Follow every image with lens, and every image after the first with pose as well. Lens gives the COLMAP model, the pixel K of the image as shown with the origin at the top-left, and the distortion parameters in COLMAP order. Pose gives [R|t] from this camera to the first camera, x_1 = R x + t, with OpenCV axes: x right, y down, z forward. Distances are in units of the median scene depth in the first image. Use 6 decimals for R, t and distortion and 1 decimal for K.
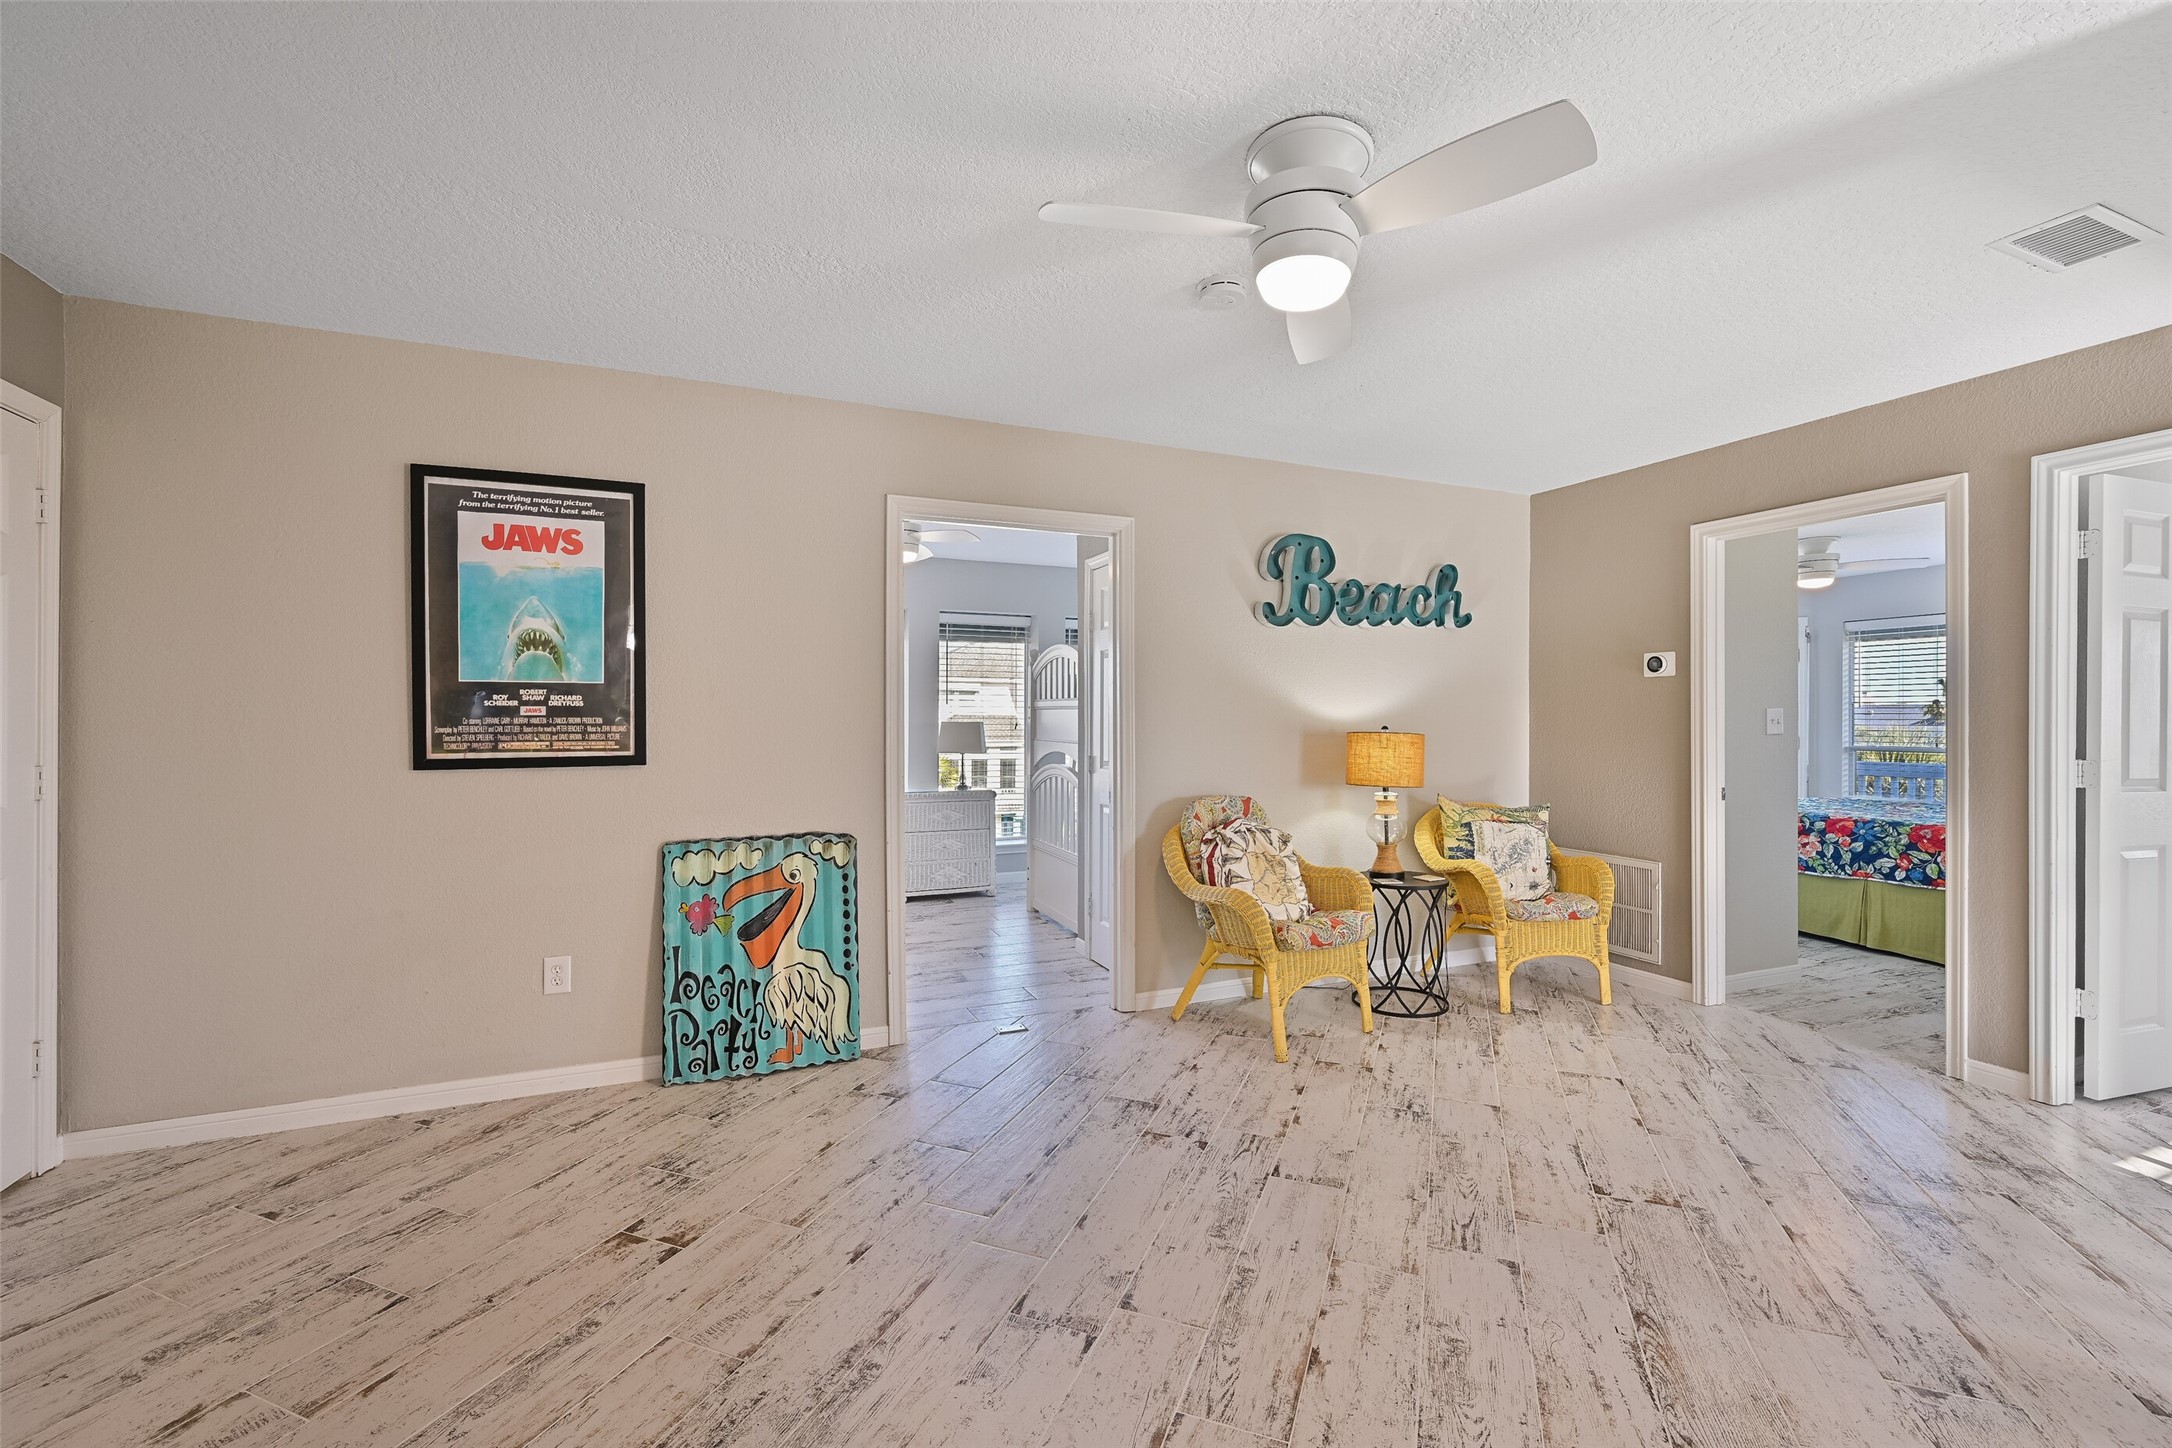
lens RADIAL K [[932.0, 0, 1087.2], [0, 932.0, 720.4], [0, 0, 1]] dist [-0.003069, 0.000109]
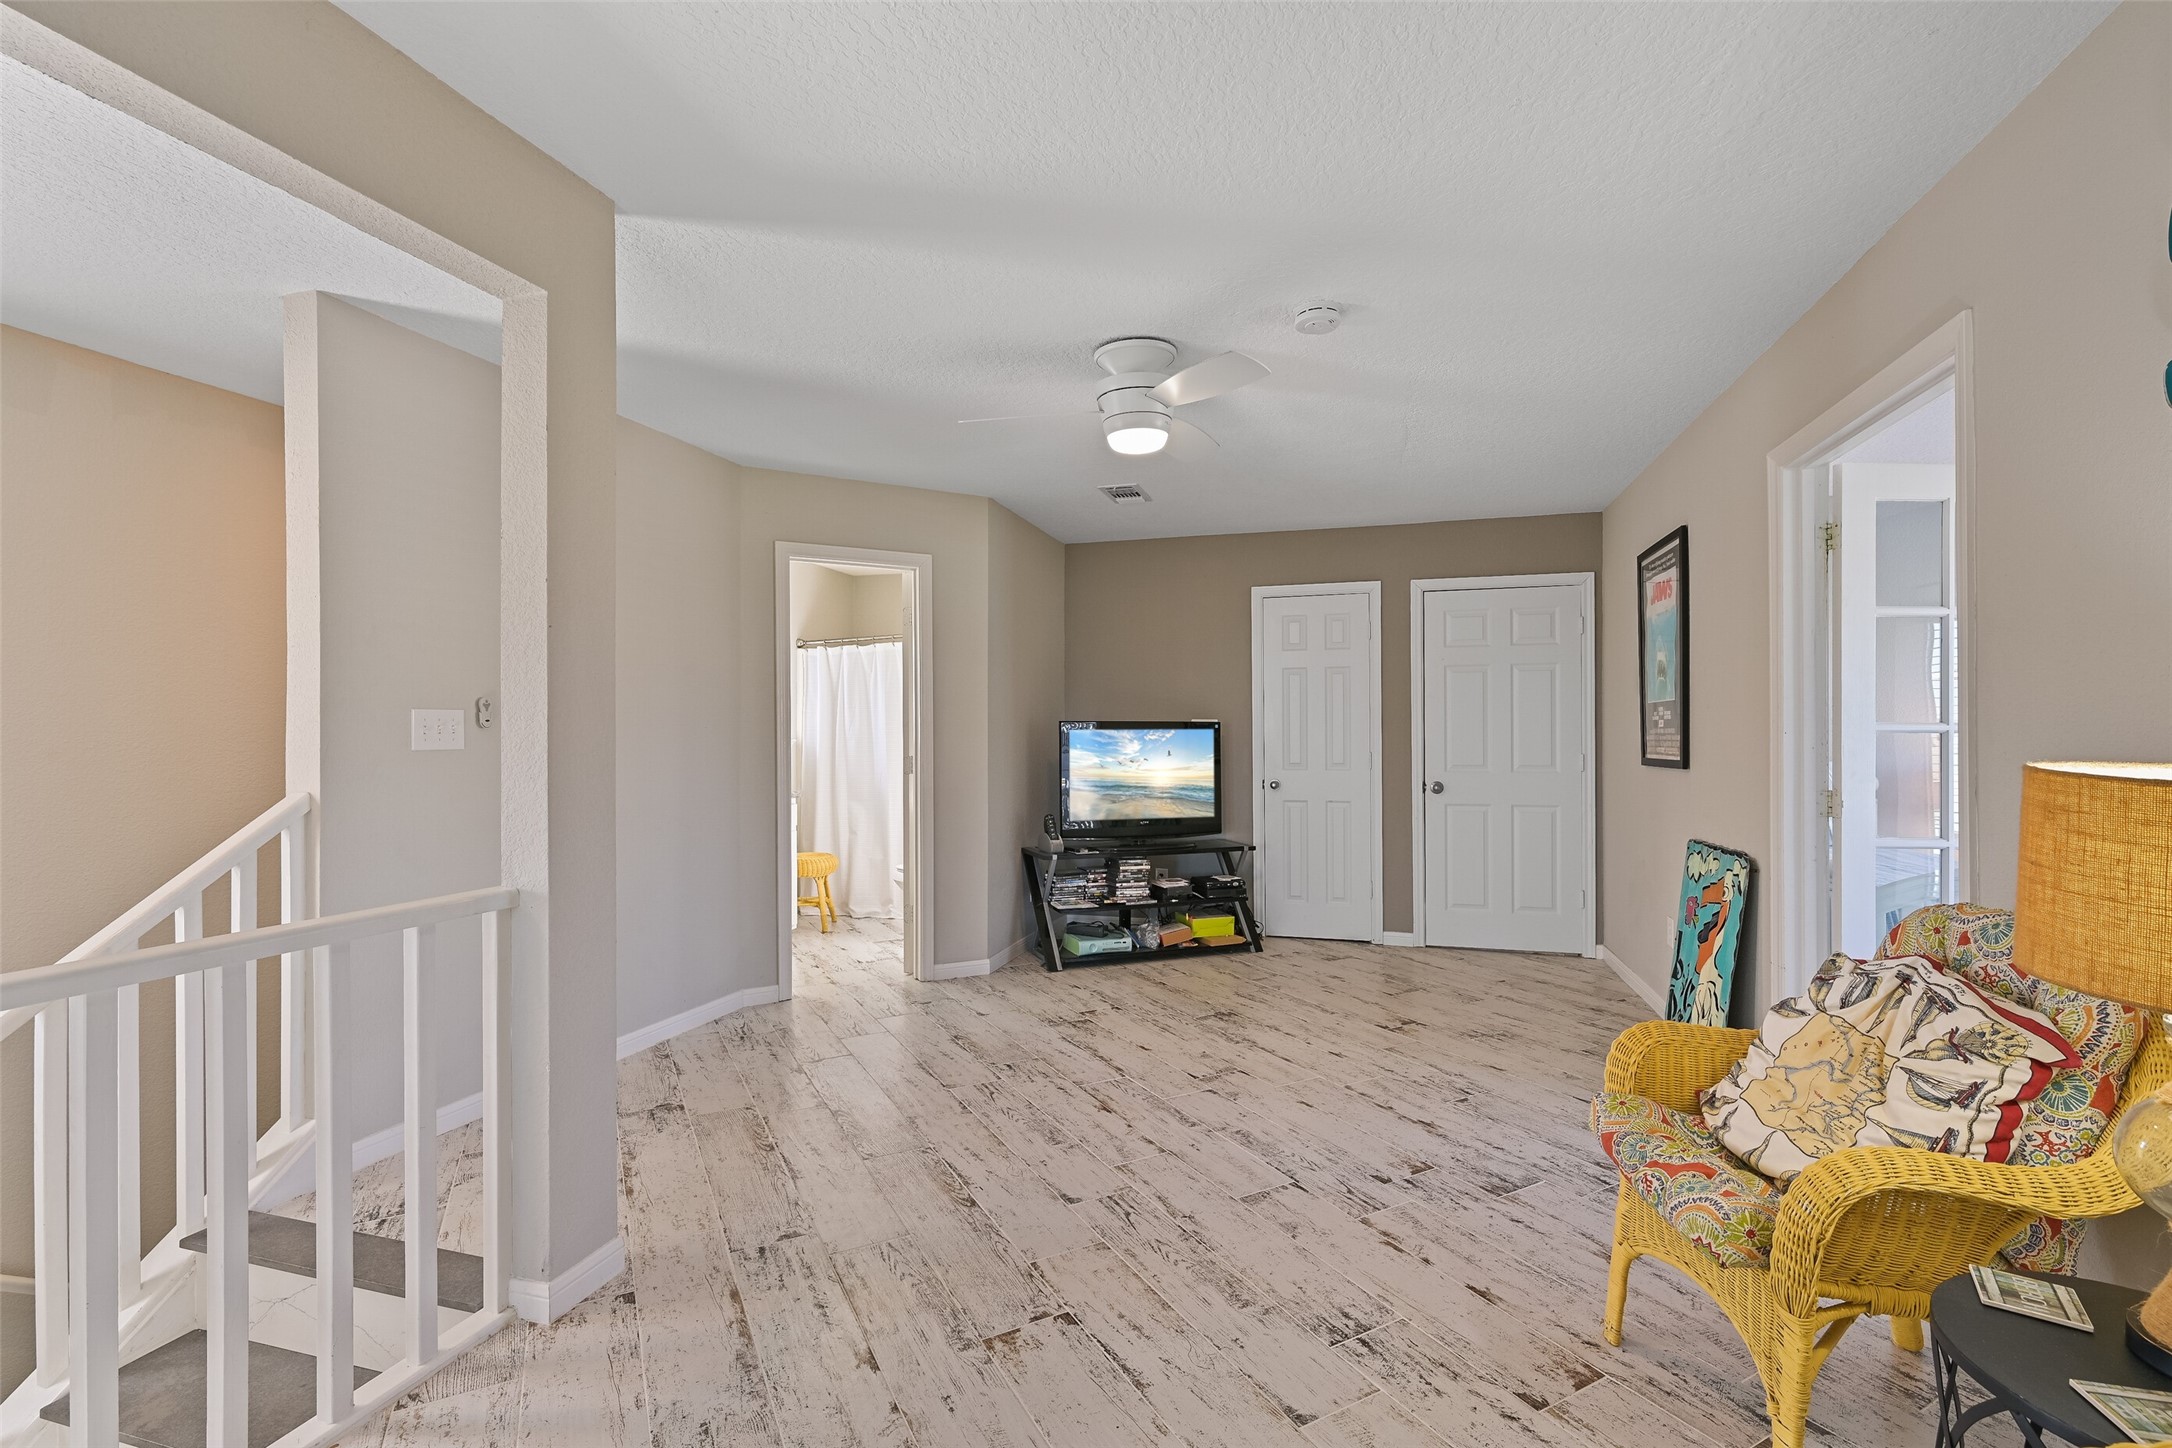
lens RADIAL K [[979.3, 0, 1087.2], [0, 979.3, 733.7], [0, 0, 1]] dist [0.000094, 0.000016]
pose [[-0.658979, 0.000589, -0.752161, 1.265257], [0.000675, 1.000000, 0.000192, 0.001800], [0.752161, -0.000382, -0.658980, 1.692457]]
